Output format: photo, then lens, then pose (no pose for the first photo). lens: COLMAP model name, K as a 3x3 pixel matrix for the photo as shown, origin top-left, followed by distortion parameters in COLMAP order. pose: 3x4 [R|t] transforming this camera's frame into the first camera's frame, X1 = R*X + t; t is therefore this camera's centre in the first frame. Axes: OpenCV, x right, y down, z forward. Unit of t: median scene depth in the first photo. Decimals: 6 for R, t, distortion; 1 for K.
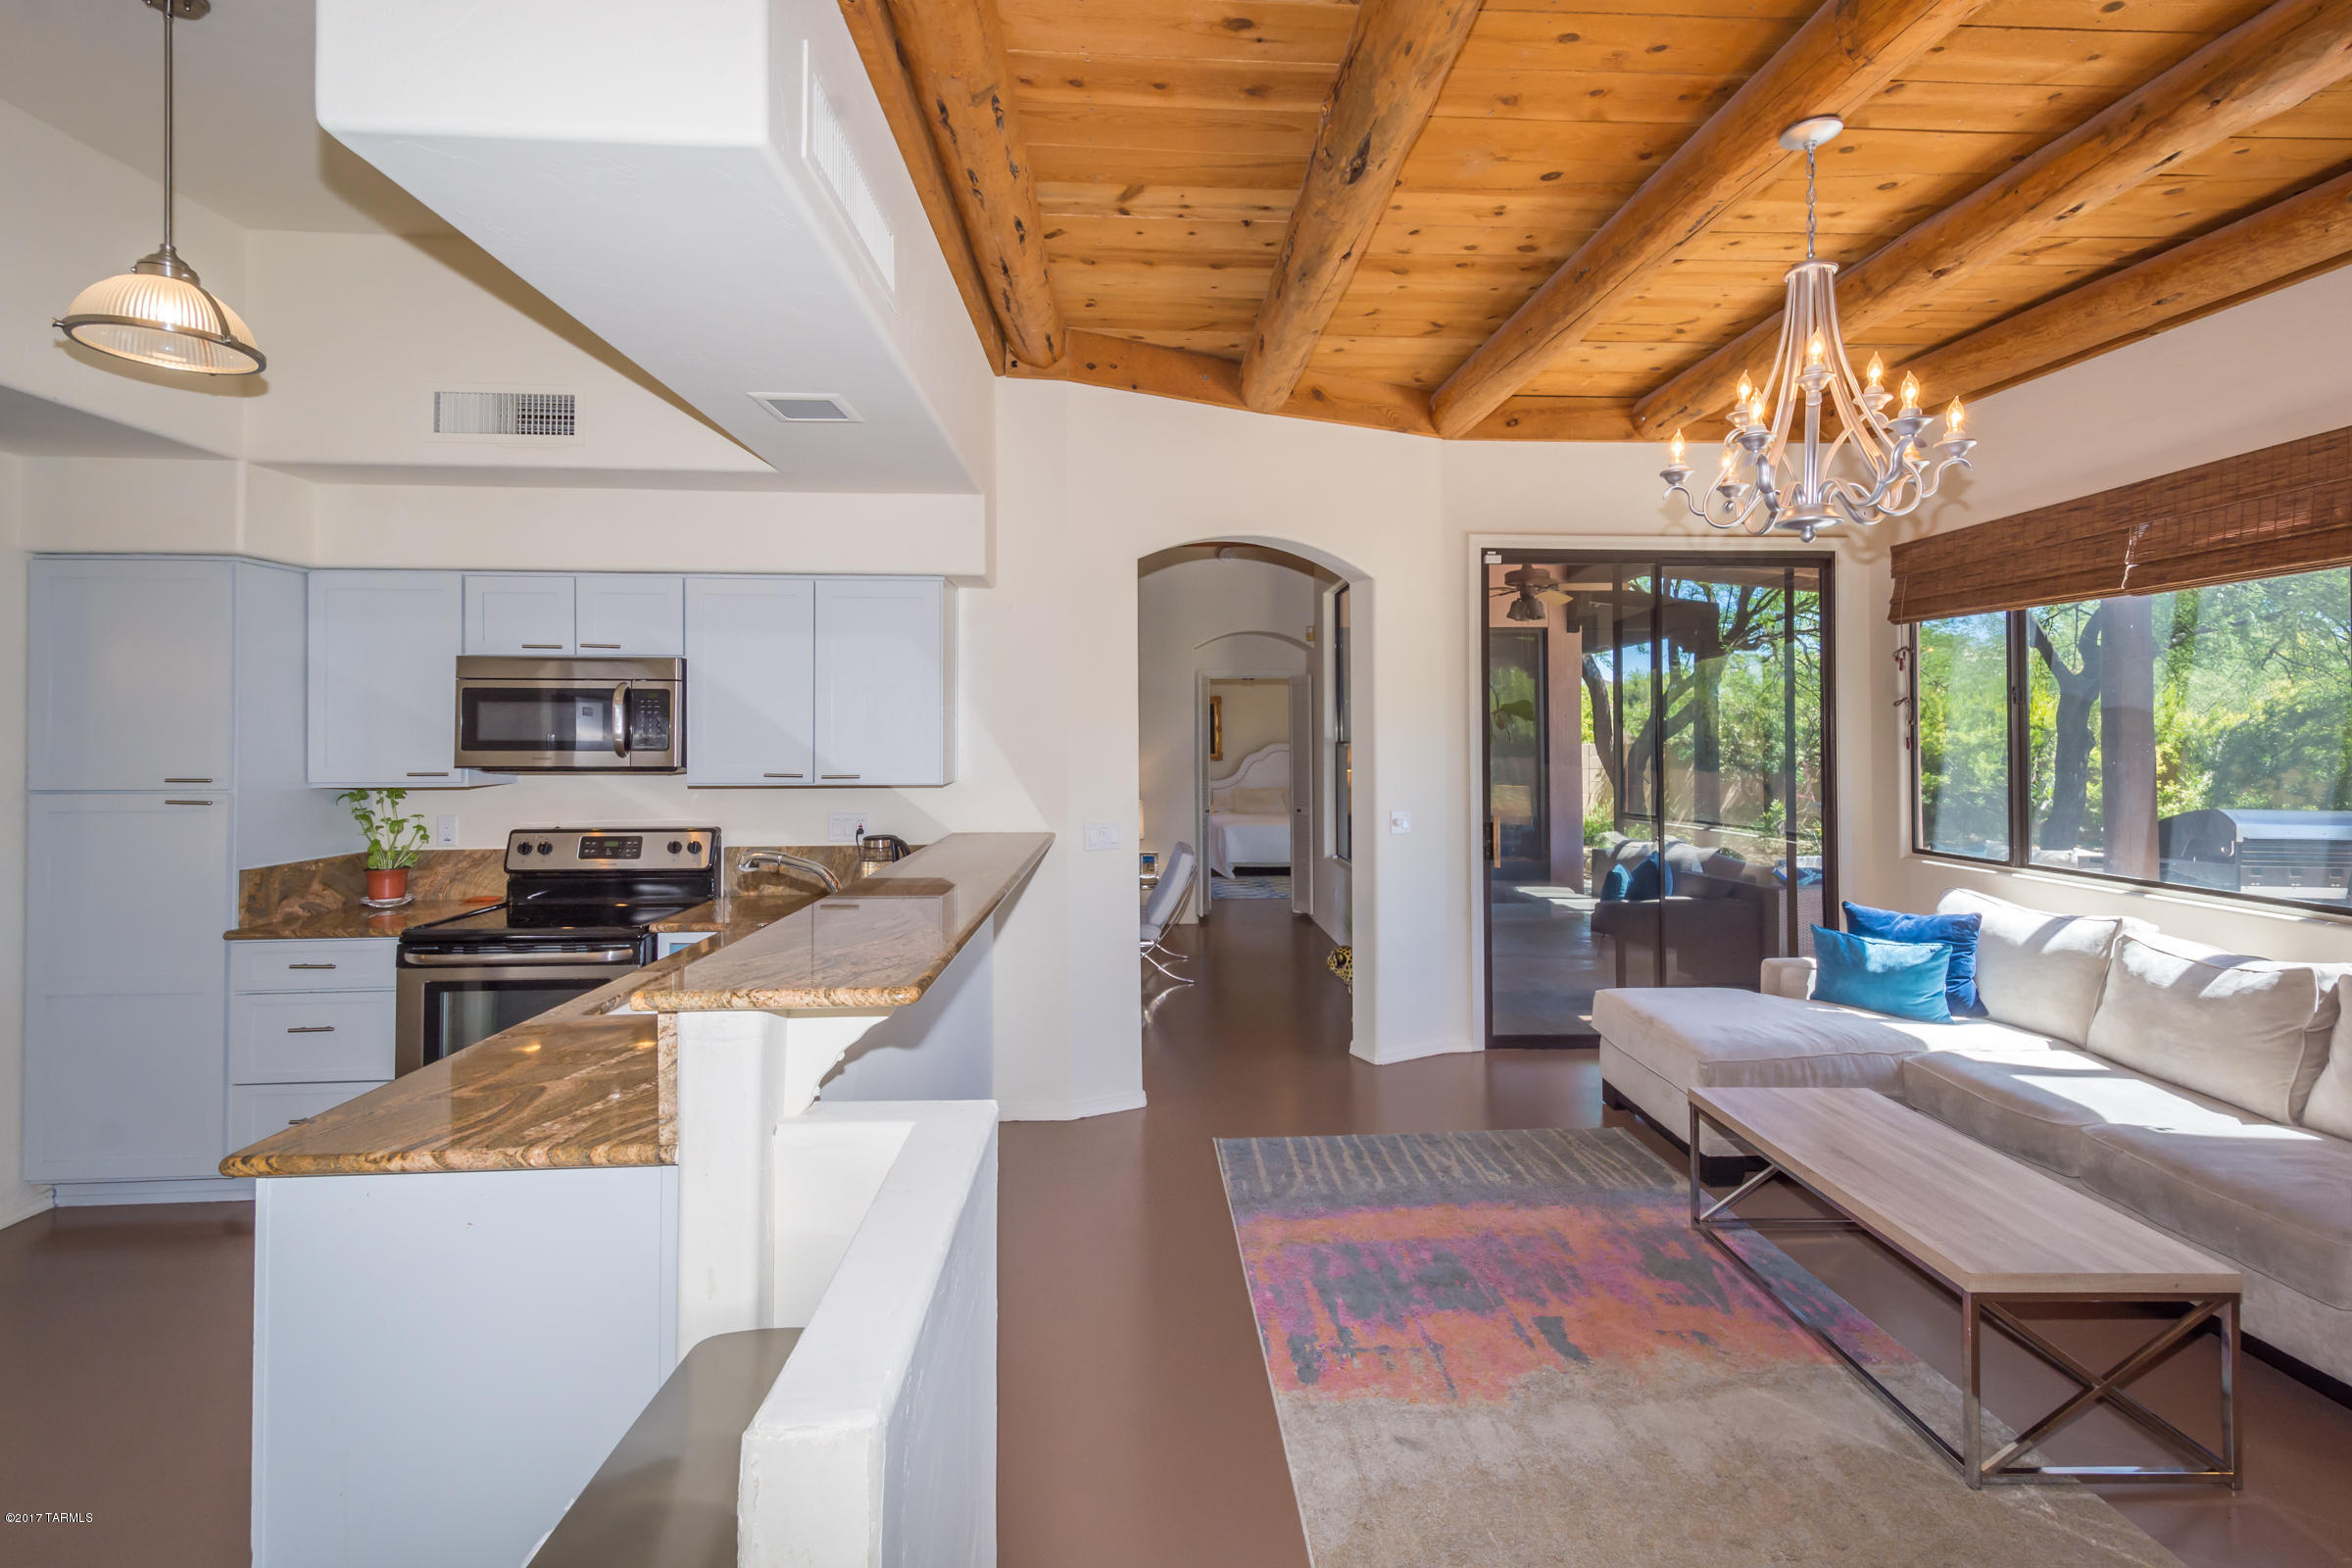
lens RADIAL K [[1035.1, 0, 1191.2], [0, 1035.1, 726.0], [0, 0, 1]] dist [0.017394, -0.006302]
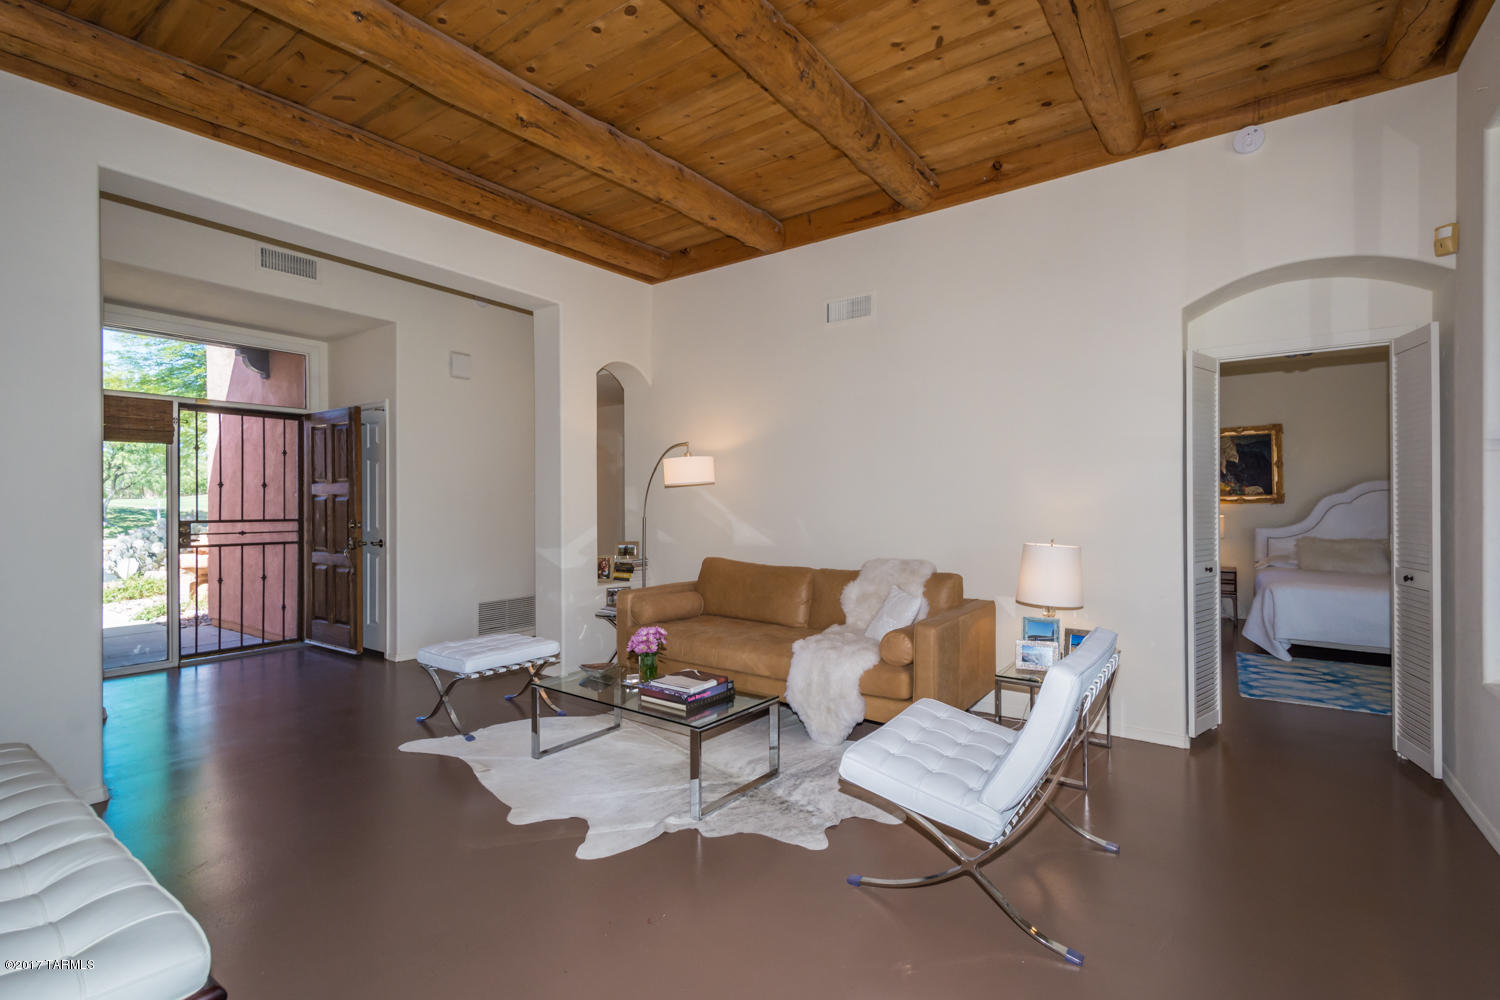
lens RADIAL K [[660.2, 0, 777.2], [0, 660.2, 505.3], [0, 0, 1]] dist [0.017394, -0.006302]
pose [[0.793112, 0.009378, -0.609004, 0.127369], [0.005263, 0.999739, 0.022248, 0.076010], [0.609053, -0.020850, 0.792855, 1.234727]]
